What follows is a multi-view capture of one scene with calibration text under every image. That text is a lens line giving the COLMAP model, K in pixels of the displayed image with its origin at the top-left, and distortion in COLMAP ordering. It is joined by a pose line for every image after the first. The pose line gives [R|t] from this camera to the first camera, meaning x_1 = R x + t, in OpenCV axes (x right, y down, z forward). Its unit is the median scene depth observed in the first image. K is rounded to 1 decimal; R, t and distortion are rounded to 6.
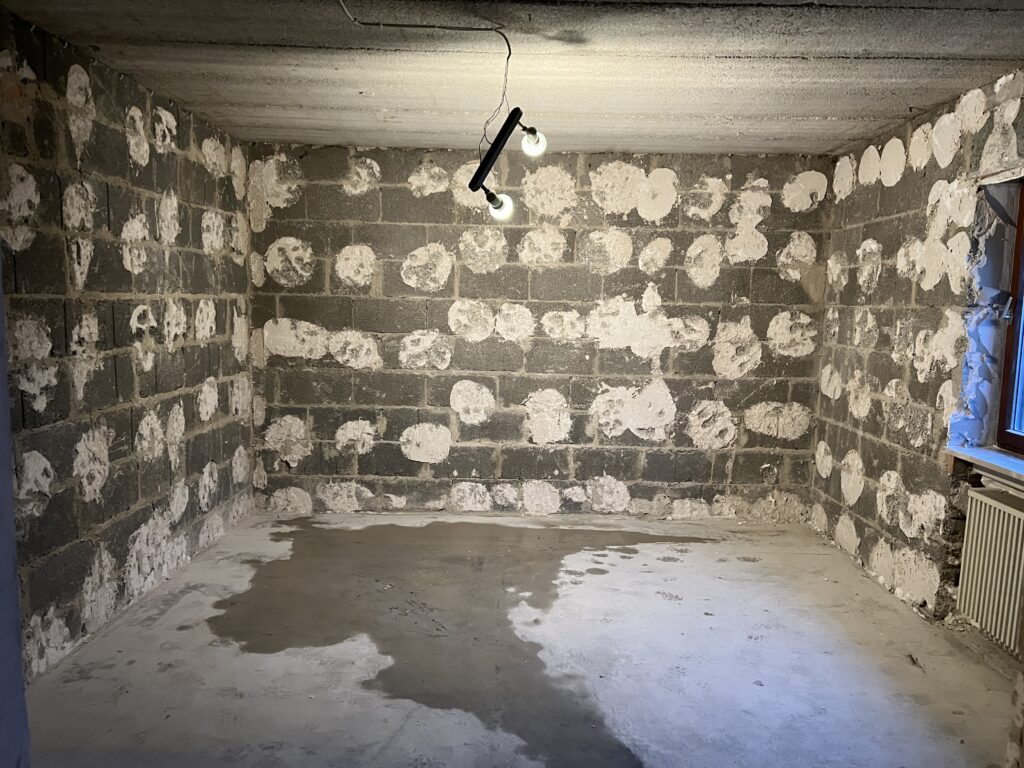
lens RADIAL K [[754.2, 0, 514.7], [0, 754.2, 386.9], [0, 0, 1]] dist [0.055295, -0.056595]
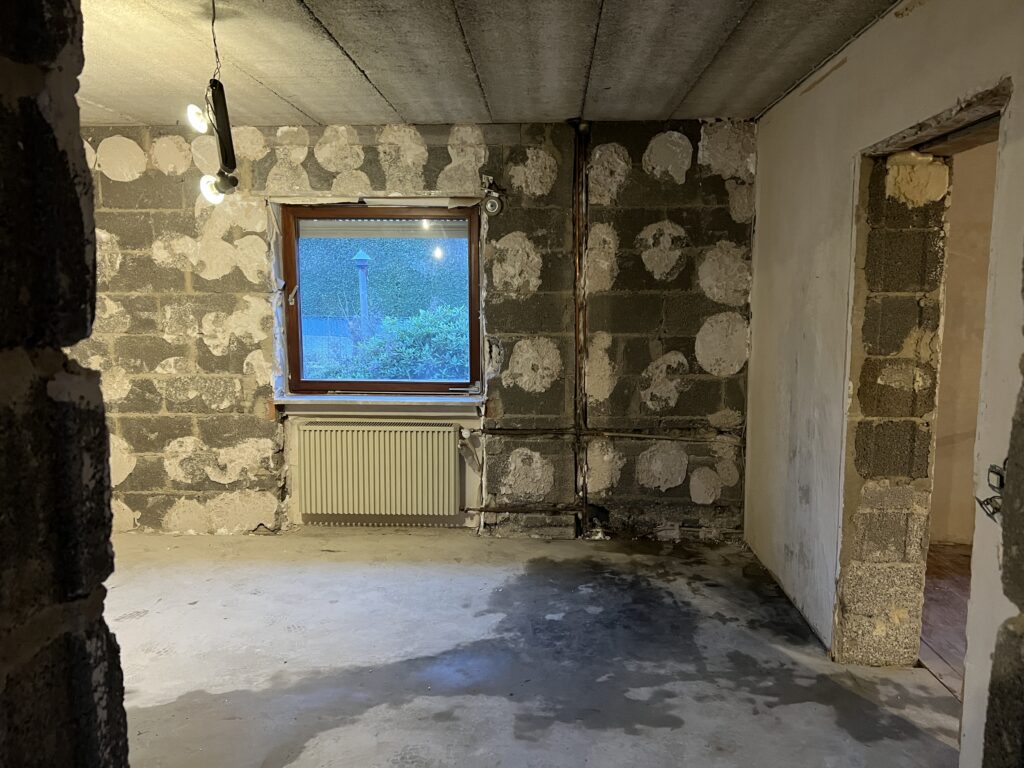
lens RADIAL K [[754.2, 0, 514.4], [0, 754.2, 382.8], [0, 0, 1]] dist [0.055295, -0.056595]
pose [[0.059238, -0.139083, 0.988507, -0.661031], [0.115788, 0.984520, 0.131583, -0.070184], [-0.991506, 0.106663, 0.074425, 0.461684]]
